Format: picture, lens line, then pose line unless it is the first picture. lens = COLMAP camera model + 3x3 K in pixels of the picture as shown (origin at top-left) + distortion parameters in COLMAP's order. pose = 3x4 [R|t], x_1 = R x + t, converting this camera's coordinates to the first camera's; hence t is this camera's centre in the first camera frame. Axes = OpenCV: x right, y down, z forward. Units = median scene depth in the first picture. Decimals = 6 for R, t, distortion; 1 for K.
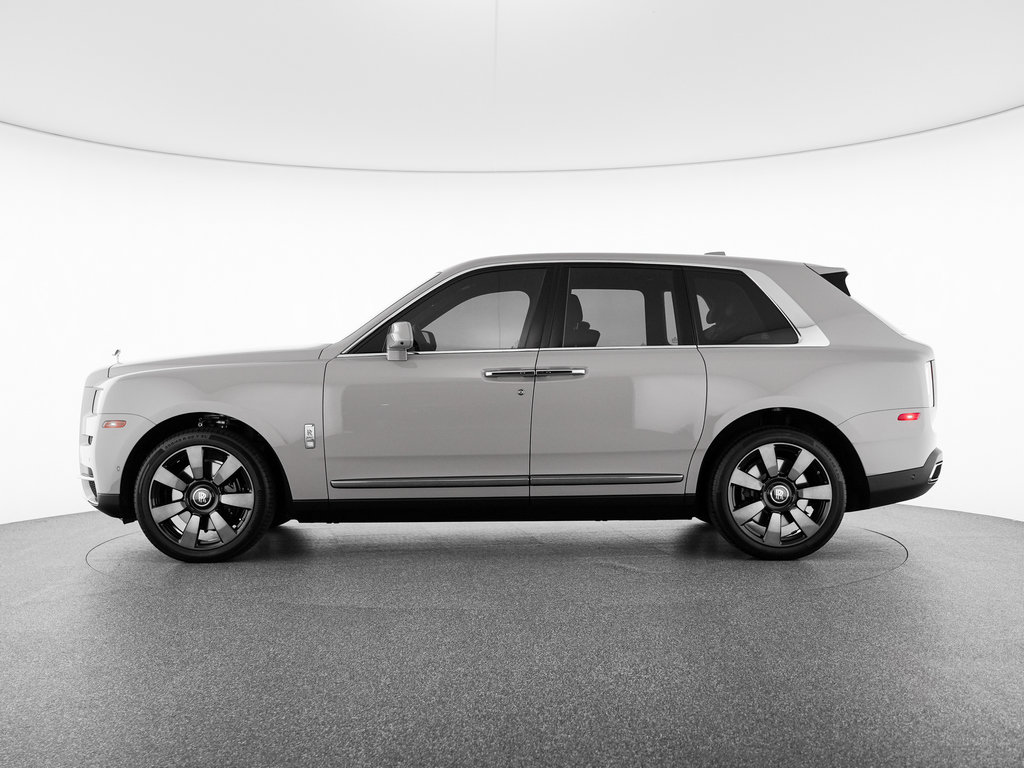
lens RADIAL K [[1223.3, 0, 513.1], [0, 1223.3, 385.4], [0, 0, 1]] dist [0.031429, 0.000000]
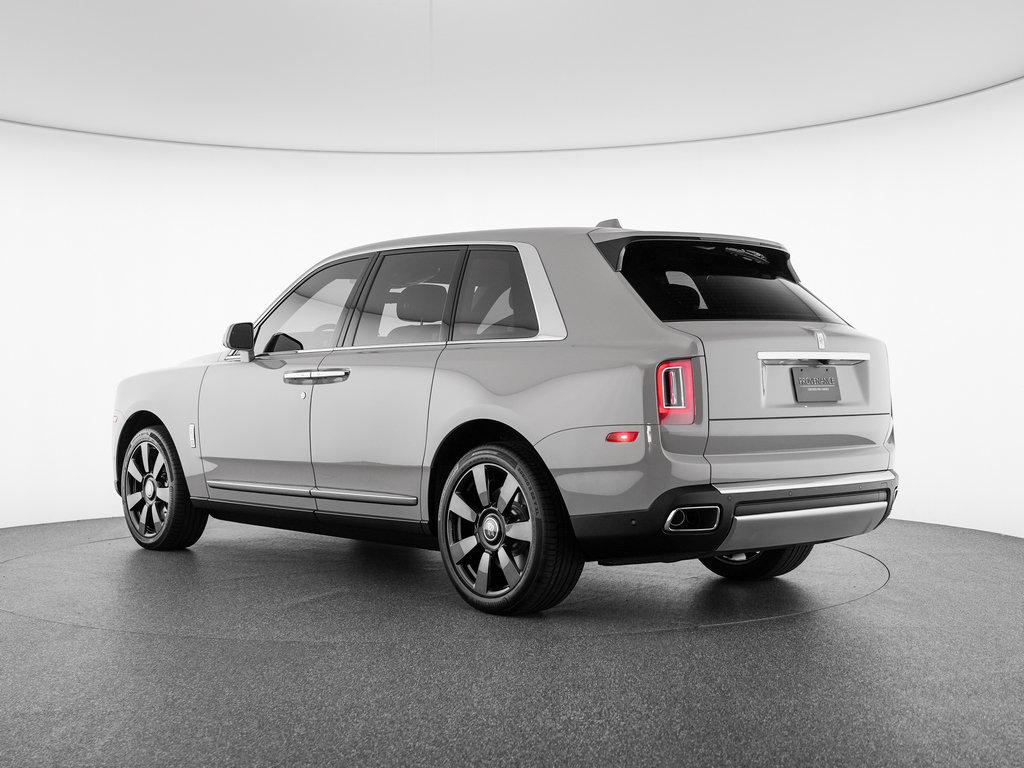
lens RADIAL K [[1251.7, 0, 510.0], [0, 1251.7, 380.3], [0, 0, 1]] dist [0.029631, 0.000000]
pose [[0.999541, -0.002041, 0.030215, 0.017803], [0.002212, 0.999982, -0.005606, -0.001033], [-0.030203, 0.005670, 0.999528, 0.103782]]
